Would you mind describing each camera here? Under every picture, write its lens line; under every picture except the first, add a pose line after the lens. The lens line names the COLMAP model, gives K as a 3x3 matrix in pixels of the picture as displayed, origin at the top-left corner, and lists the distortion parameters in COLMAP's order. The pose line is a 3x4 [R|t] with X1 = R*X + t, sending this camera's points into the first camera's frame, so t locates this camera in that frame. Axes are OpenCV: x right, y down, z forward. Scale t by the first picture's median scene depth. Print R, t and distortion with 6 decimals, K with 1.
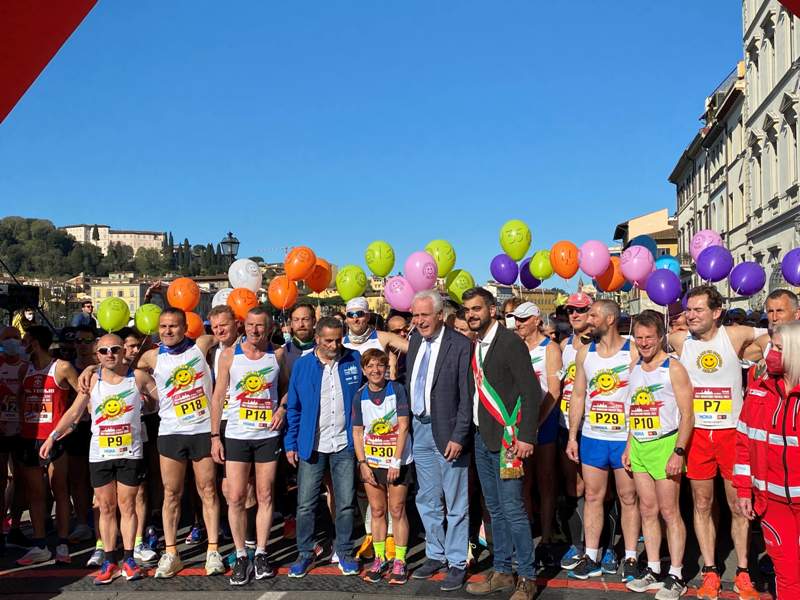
lens RADIAL K [[956.8, 0, 402.4], [0, 956.8, 299.9], [0, 0, 1]] dist [0.087433, 0.000000]
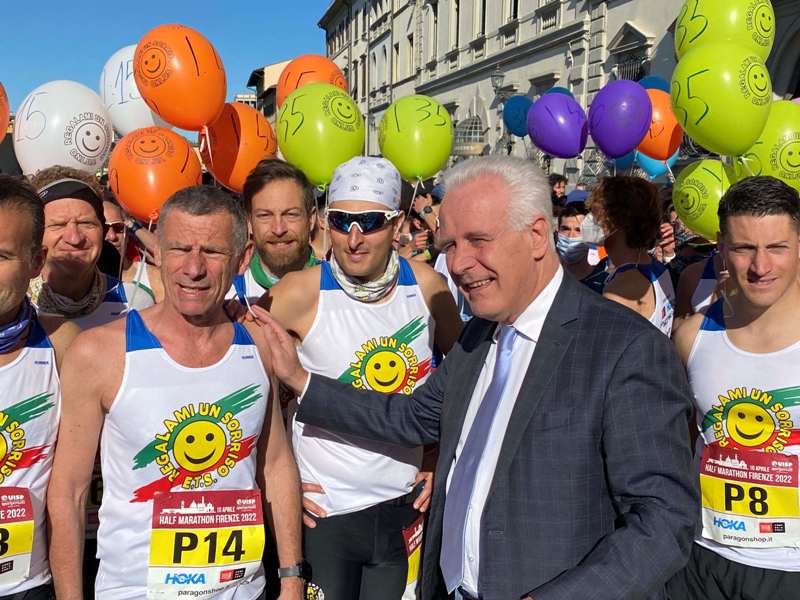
lens RADIAL K [[956.8, 0, 403.4], [0, 956.8, 300.2], [0, 0, 1]] dist [0.087433, 0.000000]
pose [[0.920842, -0.025841, 0.389080, -0.030706], [-0.034838, 0.988360, 0.148093, -0.000591], [-0.388378, -0.149925, 0.909222, 0.102640]]
